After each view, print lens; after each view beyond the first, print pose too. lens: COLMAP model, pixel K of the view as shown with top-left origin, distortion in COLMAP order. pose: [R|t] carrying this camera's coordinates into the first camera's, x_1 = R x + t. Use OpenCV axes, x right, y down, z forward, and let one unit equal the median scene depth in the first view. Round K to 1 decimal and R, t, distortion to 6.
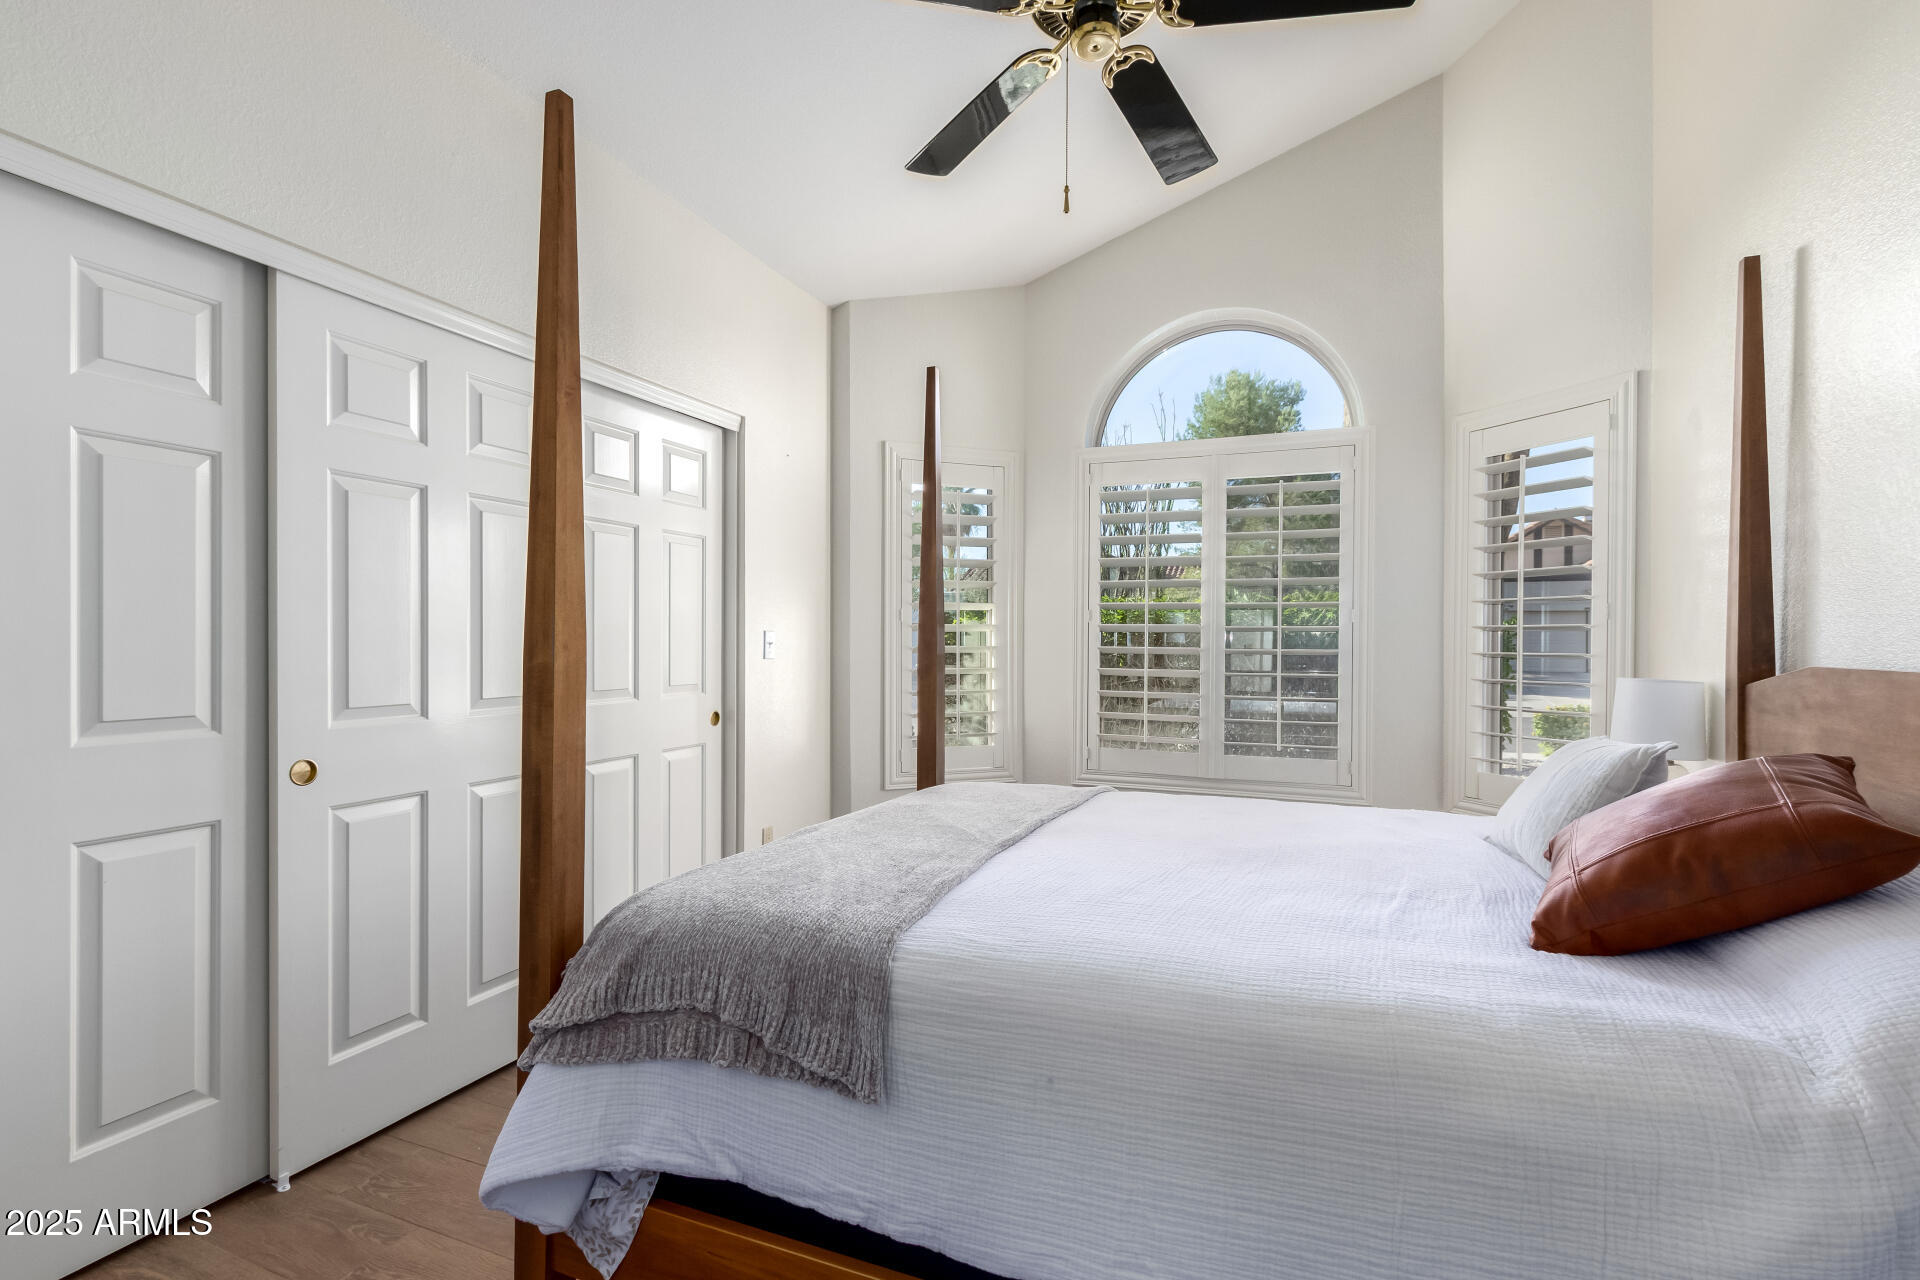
lens RADIAL K [[884.7, 0, 963.1], [0, 884.7, 648.0], [0, 0, 1]] dist [0.016144, 0.000092]
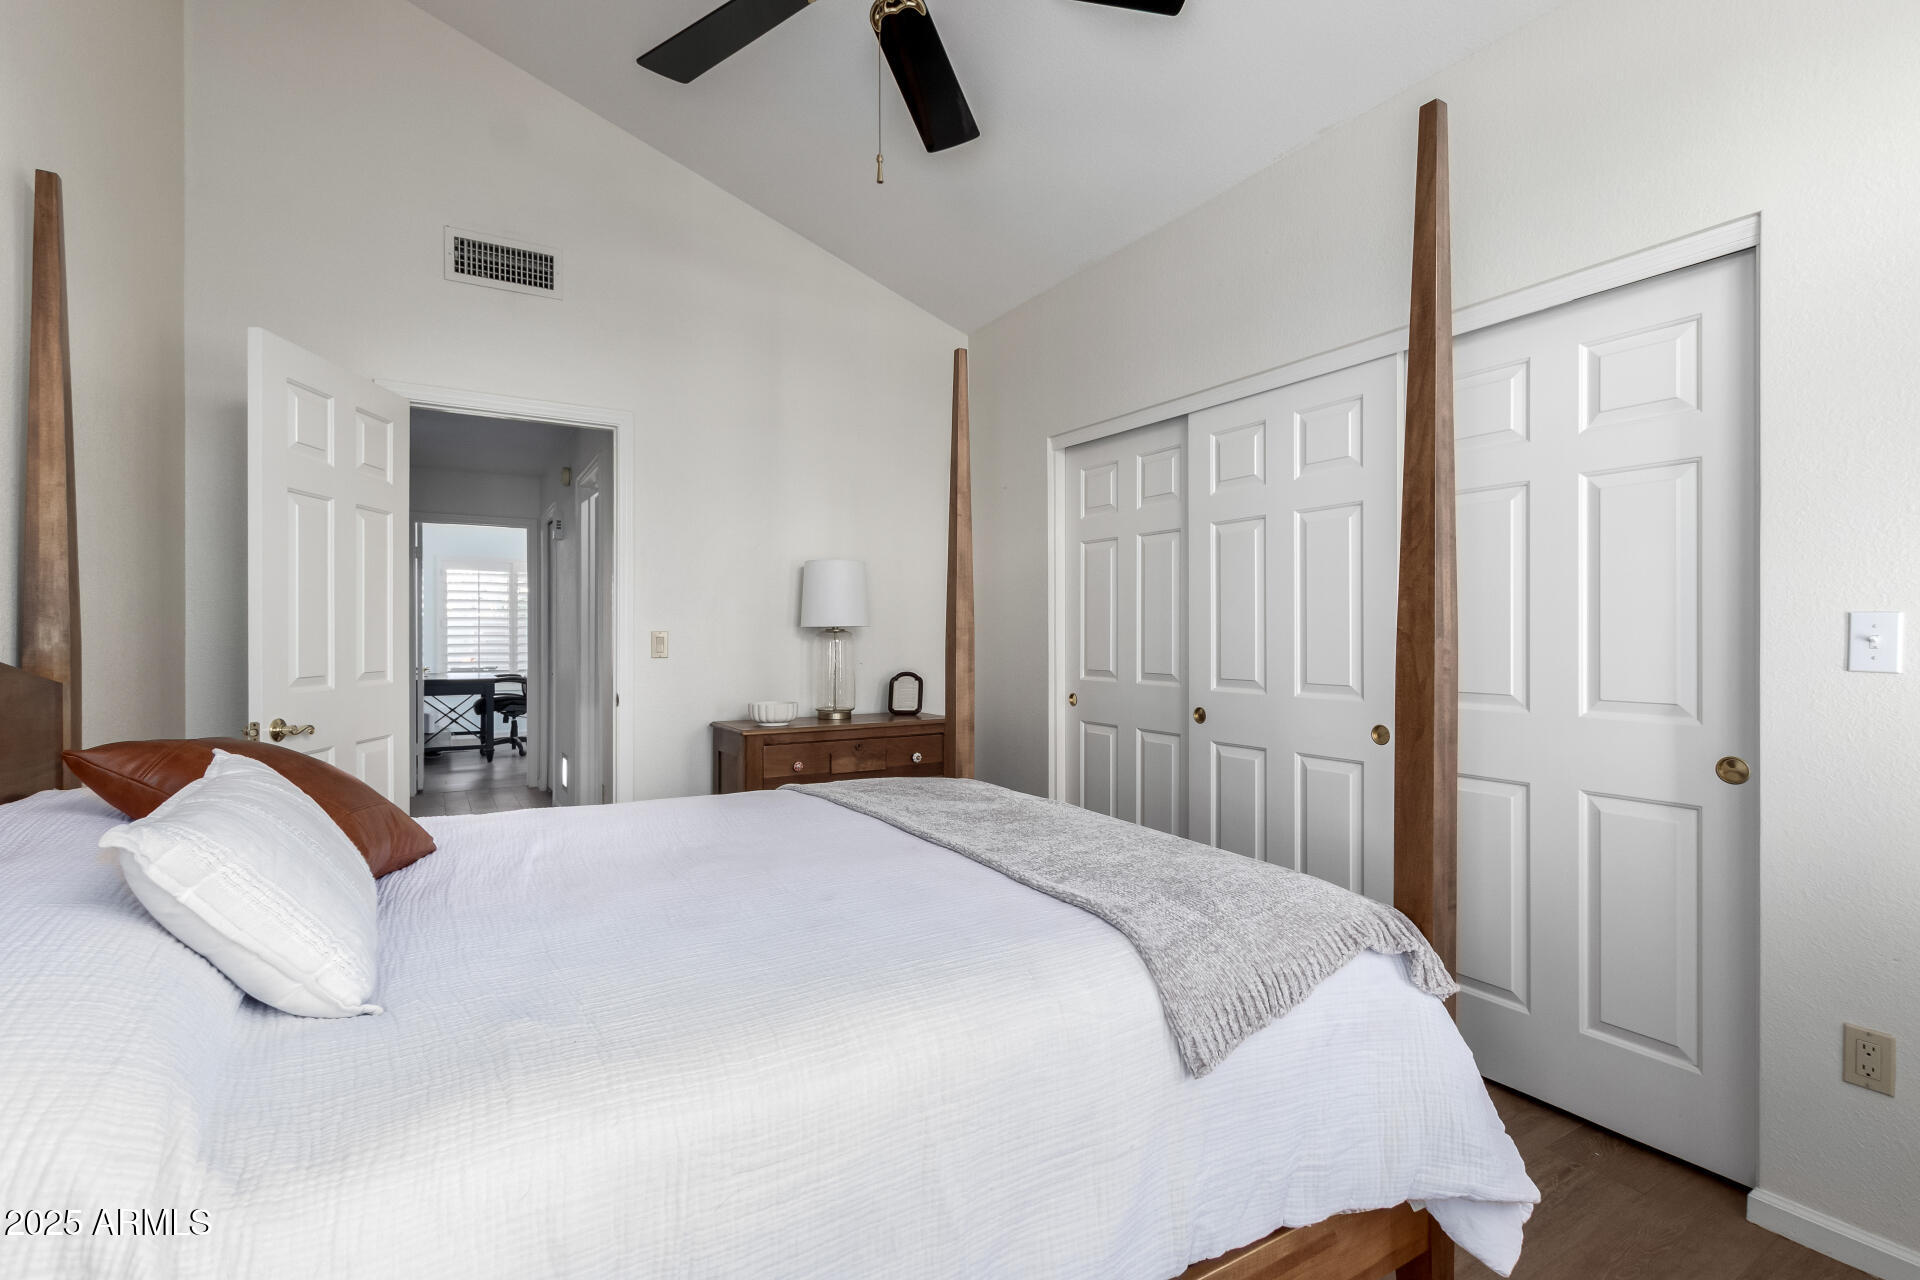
lens RADIAL K [[884.7, 0, 963.1], [0, 884.7, 632.8], [0, 0, 1]] dist [0.016144, 0.000092]
pose [[-0.603070, 0.002829, -0.797683, 0.561216], [0.000876, 0.999995, 0.002884, -0.012554], [0.797688, 0.001040, -0.603069, 1.122325]]
